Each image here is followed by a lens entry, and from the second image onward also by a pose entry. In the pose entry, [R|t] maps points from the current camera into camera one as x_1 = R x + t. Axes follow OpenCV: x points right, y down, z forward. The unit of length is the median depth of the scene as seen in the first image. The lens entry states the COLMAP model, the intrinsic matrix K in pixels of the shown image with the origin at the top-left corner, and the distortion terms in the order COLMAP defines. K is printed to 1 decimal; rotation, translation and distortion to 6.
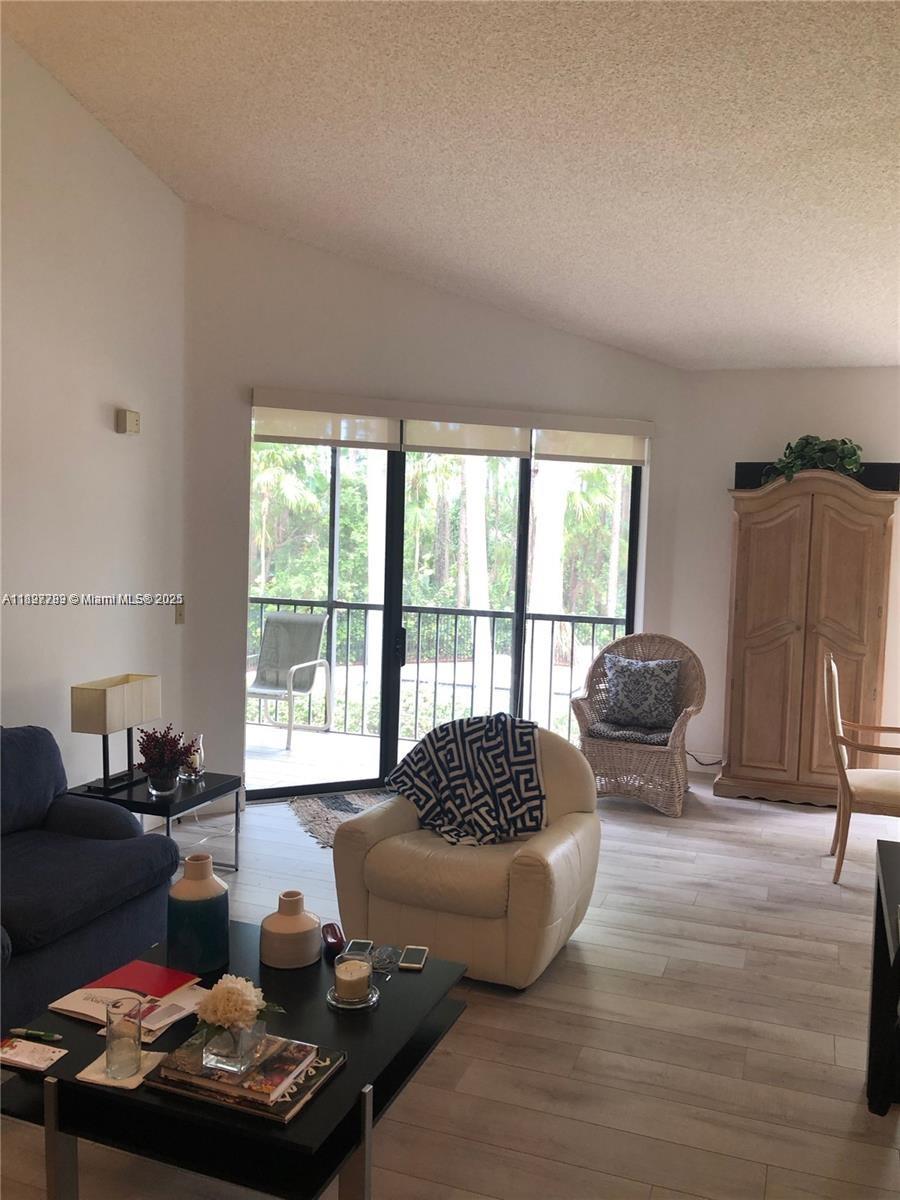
lens RADIAL K [[993.7, 0, 452.9], [0, 993.7, 603.7], [0, 0, 1]] dist [0.019232, -0.013668]
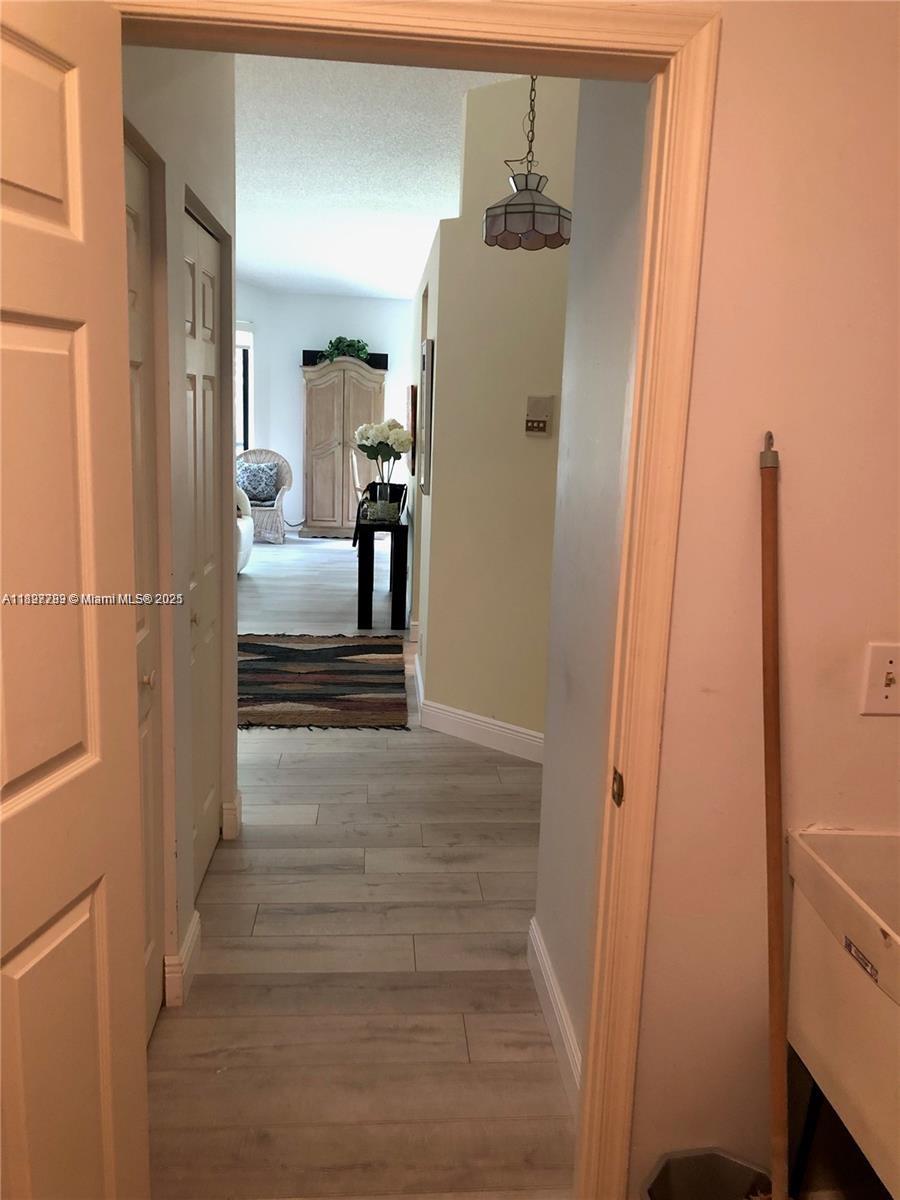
lens RADIAL K [[993.7, 0, 453.5], [0, 993.7, 598.8], [0, 0, 1]] dist [0.019232, -0.013668]
pose [[0.907224, -0.076978, 0.413544, -0.247238], [0.020304, 0.989981, 0.139736, 0.056052], [-0.420157, -0.118375, 0.899697, -0.785854]]
